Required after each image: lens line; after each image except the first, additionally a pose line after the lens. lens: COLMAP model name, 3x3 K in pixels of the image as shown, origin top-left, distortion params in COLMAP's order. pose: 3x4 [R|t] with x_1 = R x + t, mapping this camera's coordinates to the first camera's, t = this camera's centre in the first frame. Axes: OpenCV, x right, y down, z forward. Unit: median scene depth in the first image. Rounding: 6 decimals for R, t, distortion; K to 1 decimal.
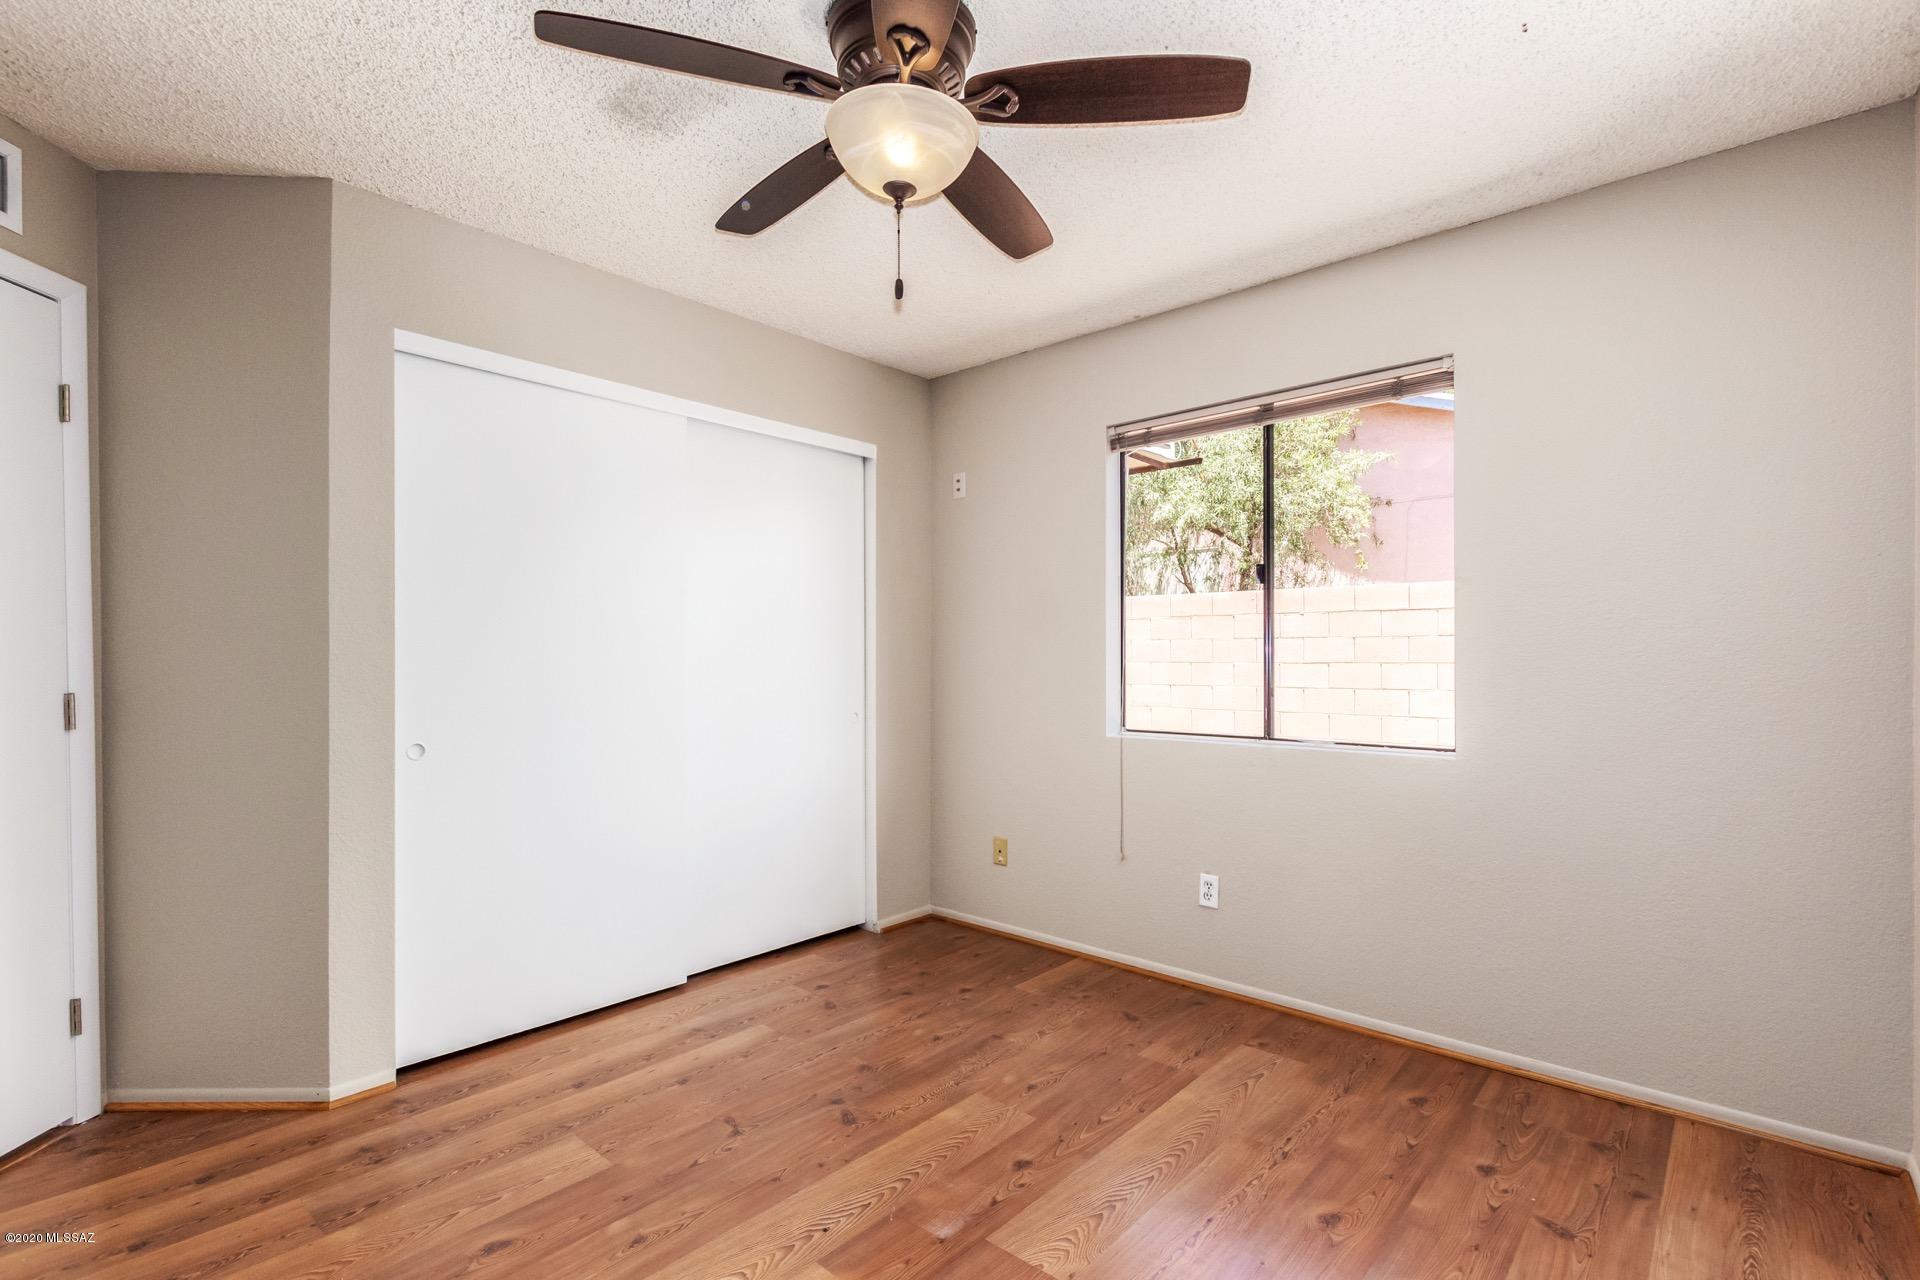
lens RADIAL K [[878.2, 0, 956.5], [0, 878.2, 633.3], [0, 0, 1]] dist [0.004373, -0.000933]
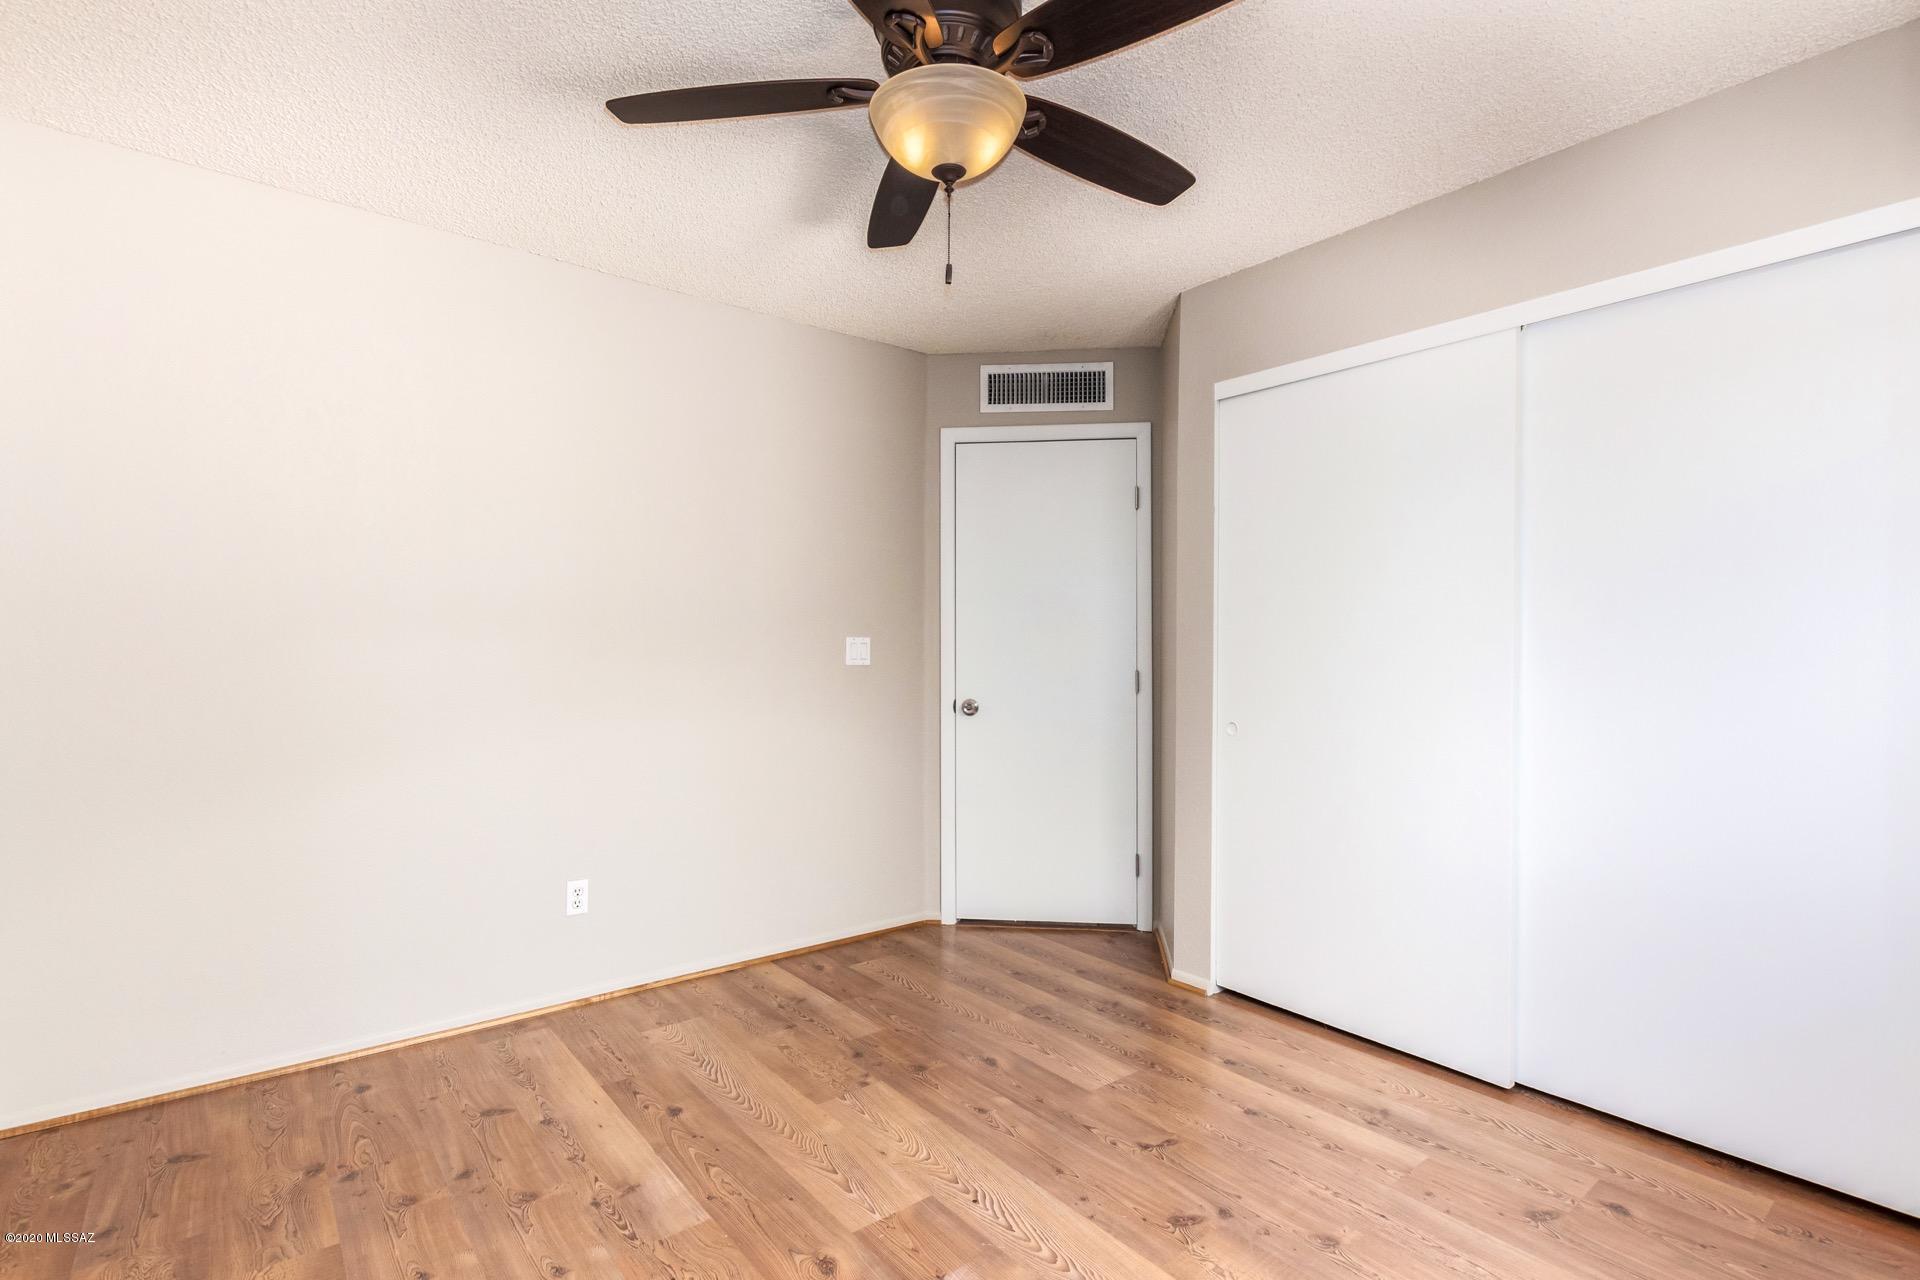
lens RADIAL K [[878.2, 0, 956.5], [0, 878.2, 633.3], [0, 0, 1]] dist [0.004373, -0.000933]
pose [[-0.140784, -0.022097, -0.989794, 0.687279], [0.014122, 0.999604, -0.024325, 0.031821], [0.989940, -0.017403, -0.140416, 0.884677]]
